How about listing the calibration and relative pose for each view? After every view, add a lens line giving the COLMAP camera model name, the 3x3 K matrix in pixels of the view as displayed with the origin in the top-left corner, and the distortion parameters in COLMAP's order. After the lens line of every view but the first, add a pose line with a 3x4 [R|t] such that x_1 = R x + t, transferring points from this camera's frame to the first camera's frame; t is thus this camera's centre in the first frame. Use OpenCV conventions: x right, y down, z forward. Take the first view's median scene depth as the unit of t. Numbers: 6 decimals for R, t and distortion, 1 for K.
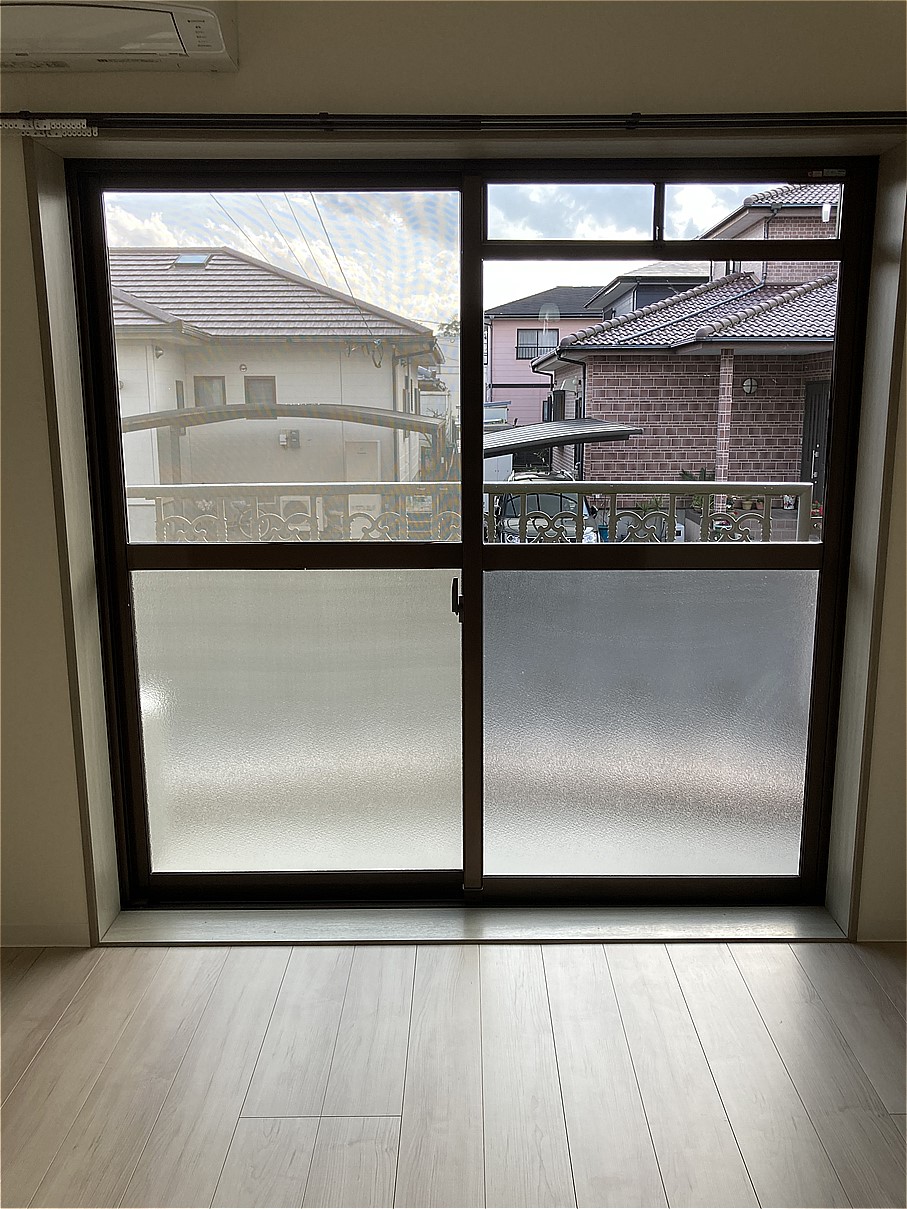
lens RADIAL K [[1005.9, 0, 458.1], [0, 1005.9, 603.3], [0, 0, 1]] dist [0.029628, 0.000792]
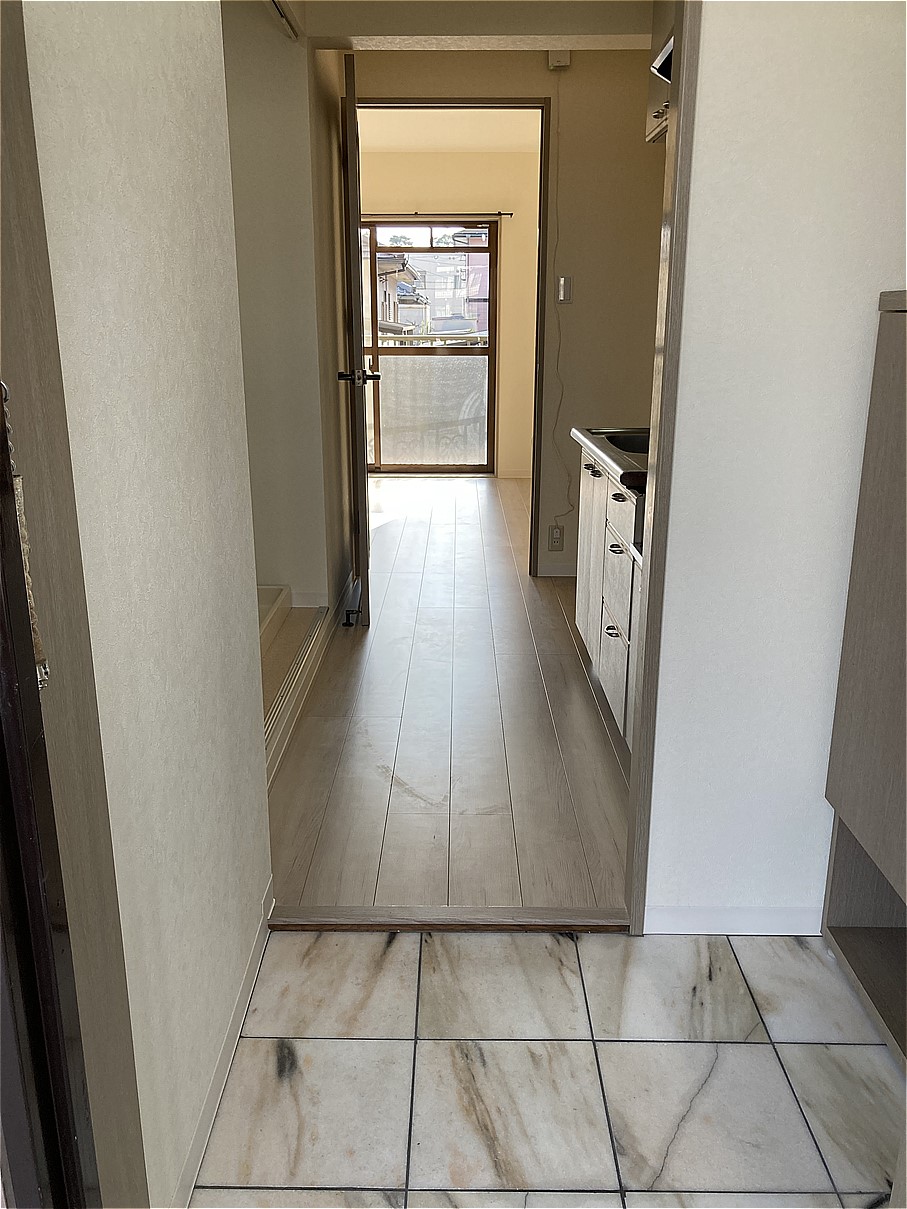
lens RADIAL K [[1005.9, 0, 448.9], [0, 1005.9, 605.1], [0, 0, 1]] dist [0.029628, 0.000792]
pose [[0.999976, 0.006936, 0.000247, 0.267372], [-0.006934, 0.996825, 0.079320, 0.527606], [0.000304, -0.079320, 0.996849, -2.319352]]
